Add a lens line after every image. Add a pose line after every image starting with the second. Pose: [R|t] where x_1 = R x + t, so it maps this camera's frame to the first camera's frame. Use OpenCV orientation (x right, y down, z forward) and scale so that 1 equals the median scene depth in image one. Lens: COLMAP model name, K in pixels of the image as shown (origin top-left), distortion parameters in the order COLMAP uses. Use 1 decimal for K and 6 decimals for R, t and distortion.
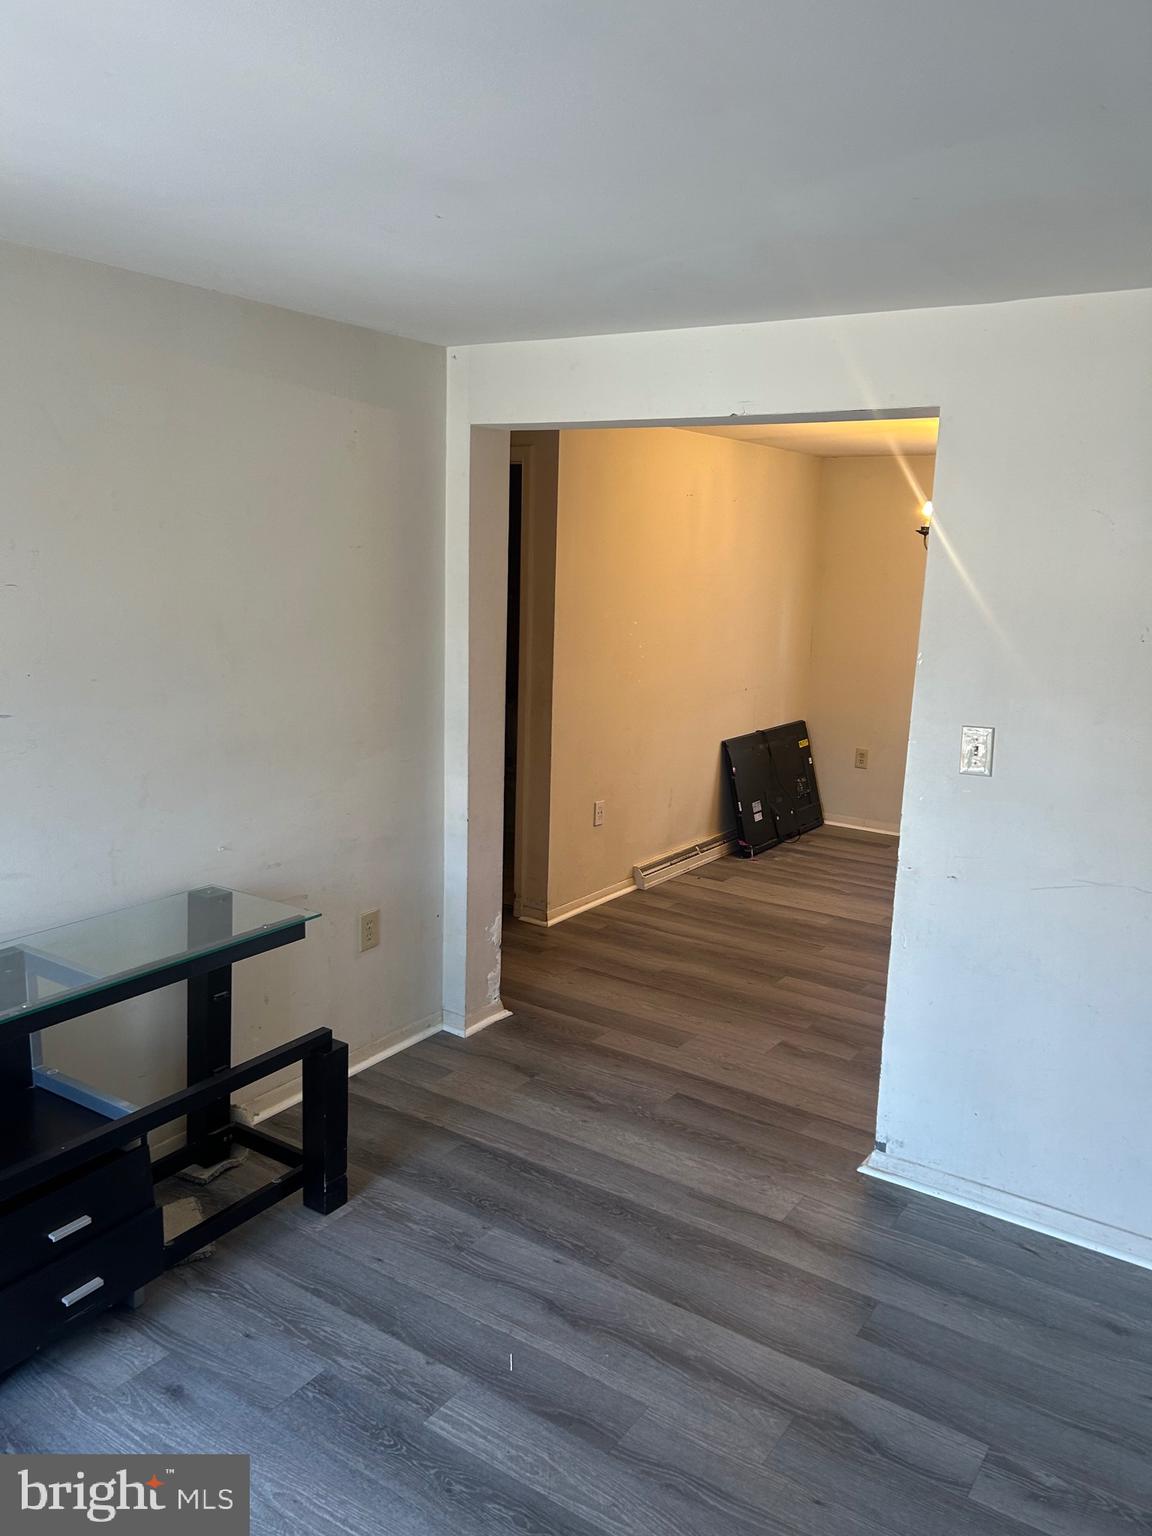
lens RADIAL K [[1163.6, 0, 577.5], [0, 1163.6, 770.1], [0, 0, 1]] dist [0.000677, 0.000039]
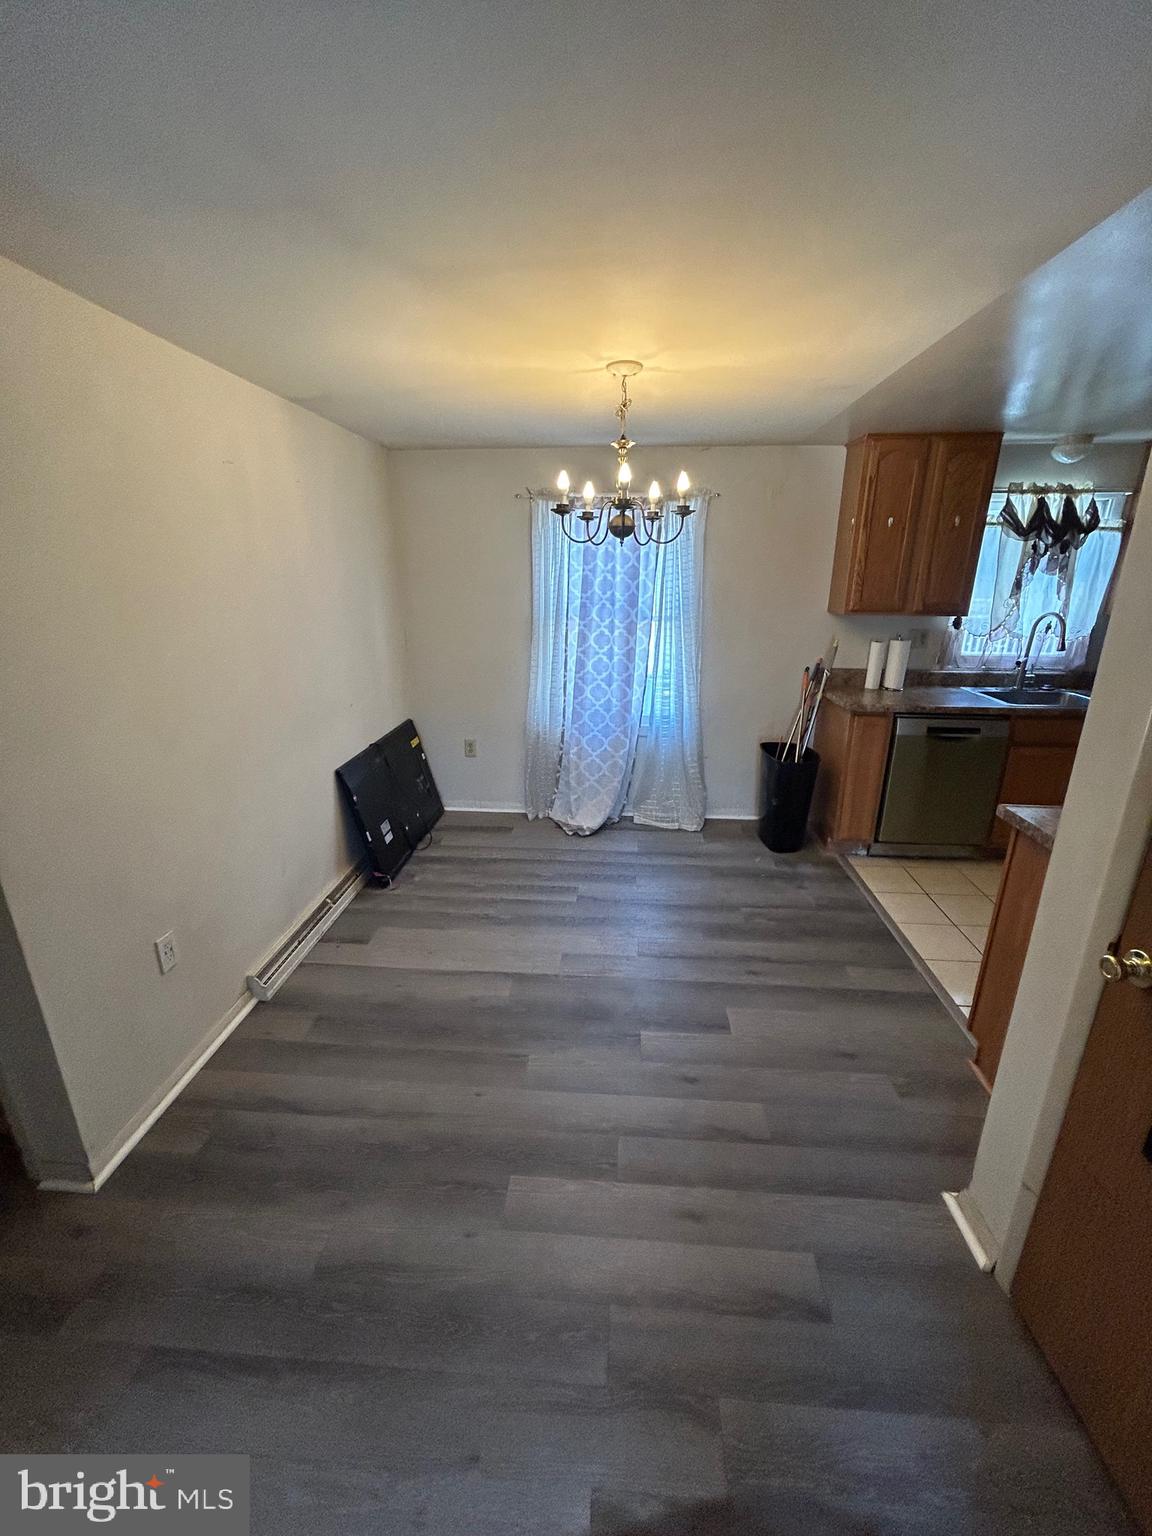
lens RADIAL K [[612.2, 0, 576.0], [0, 612.2, 768.0], [0, 0, 1]] dist [0.001397, 0.000086]
pose [[0.864843, -0.180260, 0.468565, 0.064369], [0.117409, 0.980056, 0.160328, -0.080428], [-0.488121, -0.083645, 0.868759, 0.504392]]
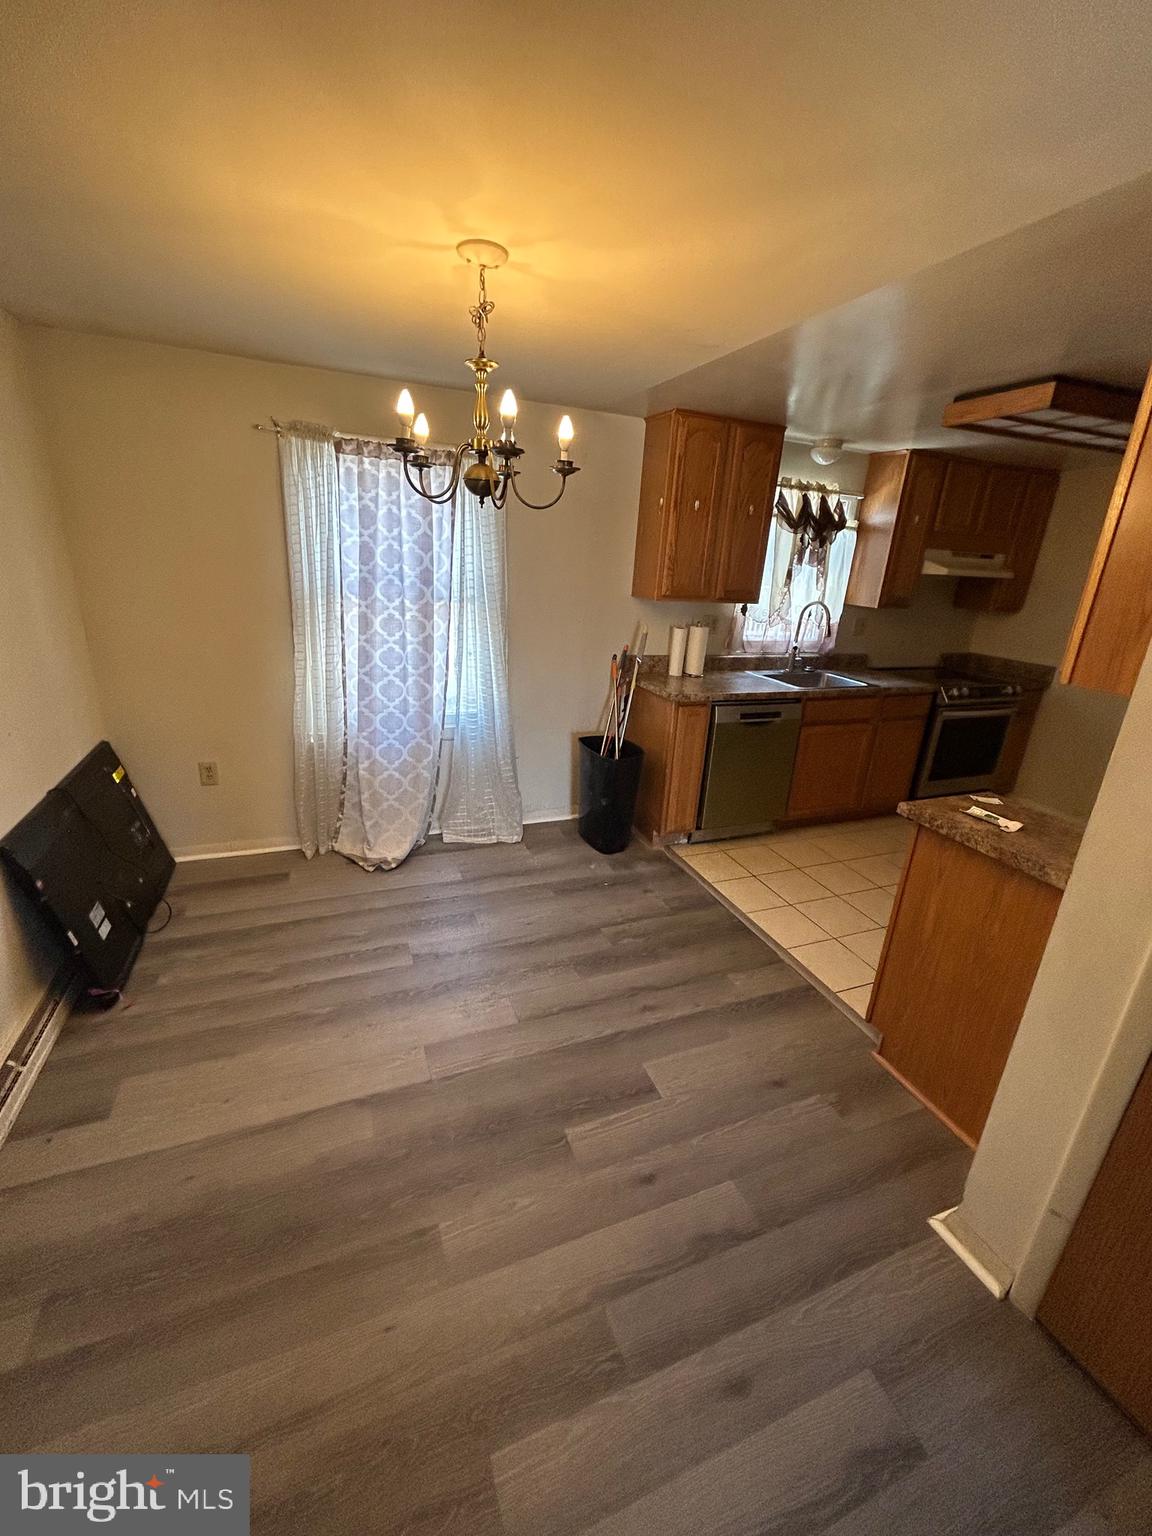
lens RADIAL K [[620.7, 0, 576.0], [0, 620.7, 768.0], [0, 0, 1]] dist [-0.001307, -0.000046]
pose [[0.559319, -0.270196, 0.783681, 0.059900], [0.116459, 0.961624, 0.248429, -0.099900], [-0.820731, -0.047685, 0.569322, 0.618557]]
